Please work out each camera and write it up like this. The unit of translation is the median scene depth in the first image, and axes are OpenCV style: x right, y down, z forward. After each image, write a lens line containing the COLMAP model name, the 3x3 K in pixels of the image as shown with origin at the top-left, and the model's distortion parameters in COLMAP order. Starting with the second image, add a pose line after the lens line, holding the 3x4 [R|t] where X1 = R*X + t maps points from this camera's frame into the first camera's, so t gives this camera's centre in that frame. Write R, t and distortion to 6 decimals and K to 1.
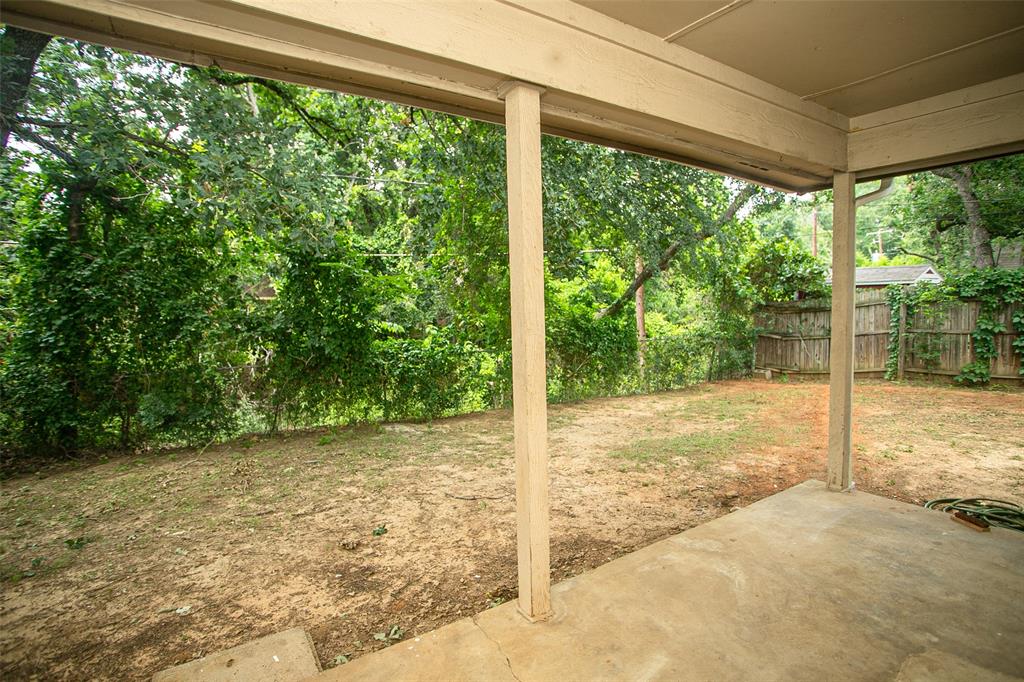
lens RADIAL K [[516.6, 0, 512.1], [0, 516.6, 343.3], [0, 0, 1]] dist [-0.038023, 0.004301]
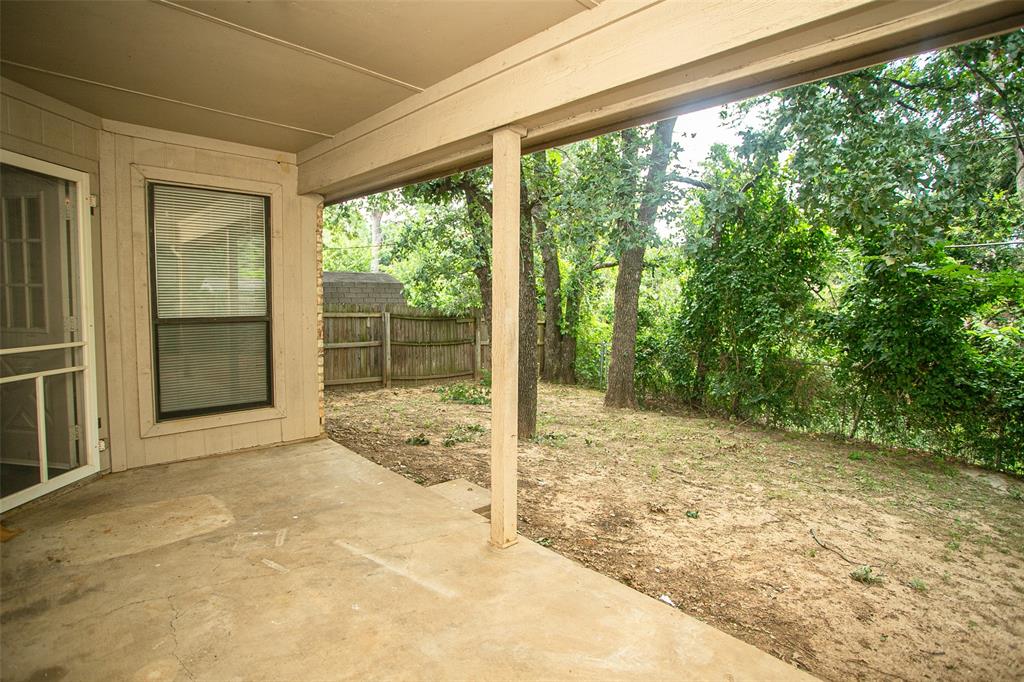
lens RADIAL K [[516.6, 0, 511.1], [0, 516.6, 337.5], [0, 0, 1]] dist [-0.038023, 0.004301]
pose [[0.177644, 0.088076, -0.980146, 0.591784], [-0.098418, 0.992584, 0.071356, -0.029519], [0.979161, 0.083788, 0.184995, 0.357359]]
